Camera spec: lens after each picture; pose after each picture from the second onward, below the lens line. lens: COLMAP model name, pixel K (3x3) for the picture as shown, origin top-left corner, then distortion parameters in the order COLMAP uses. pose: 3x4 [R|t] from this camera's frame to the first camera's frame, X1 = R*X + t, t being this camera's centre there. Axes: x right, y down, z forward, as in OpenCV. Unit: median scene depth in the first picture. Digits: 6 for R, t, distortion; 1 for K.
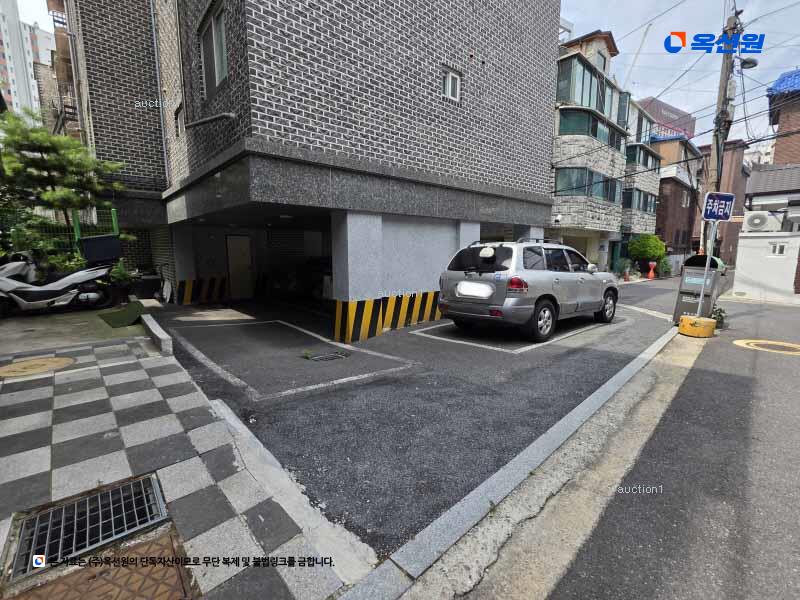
lens RADIAL K [[355.6, 0, 400.0], [0, 355.6, 300.0], [0, 0, 1]] dist [-0.001256, -0.000310]
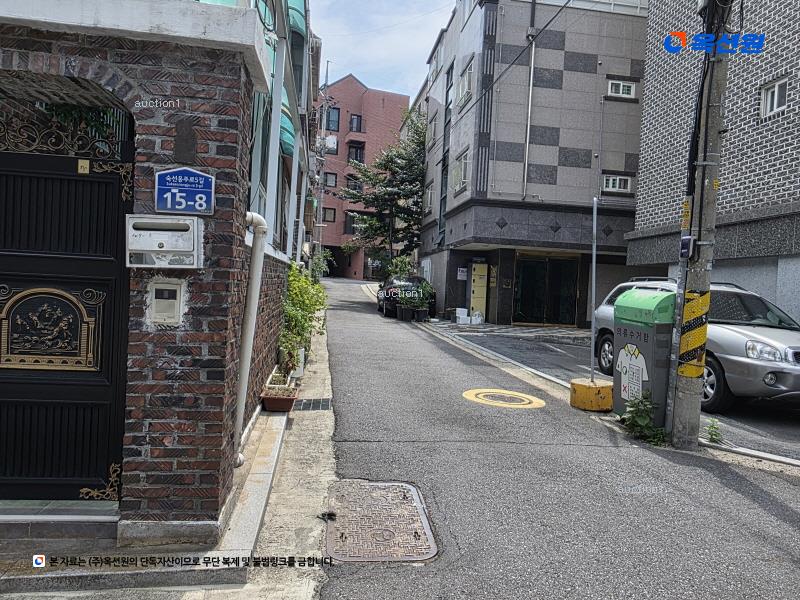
lens RADIAL K [[546.4, 0, 399.1], [0, 546.4, 294.4], [0, 0, 1]] dist [-0.000618, -0.000491]
pose [[-0.576460, -0.023112, -0.816799, 1.819787], [-0.168820, 0.981402, 0.091377, -0.138974], [0.799496, 0.190567, -0.569640, 1.216076]]
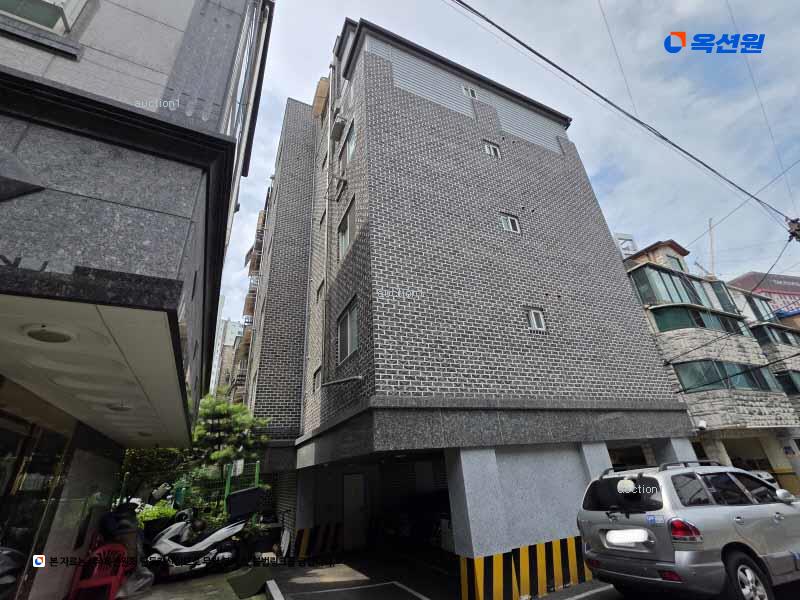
lens RADIAL K [[354.1, 0, 399.9], [0, 354.1, 297.3], [0, 0, 1]] dist [0.000535, 0.000075]
pose [[0.956568, -0.185652, -0.224745, -0.003096], [0.028121, 0.826145, -0.562755, -0.036386], [0.290149, 0.531994, 0.795485, -0.079316]]
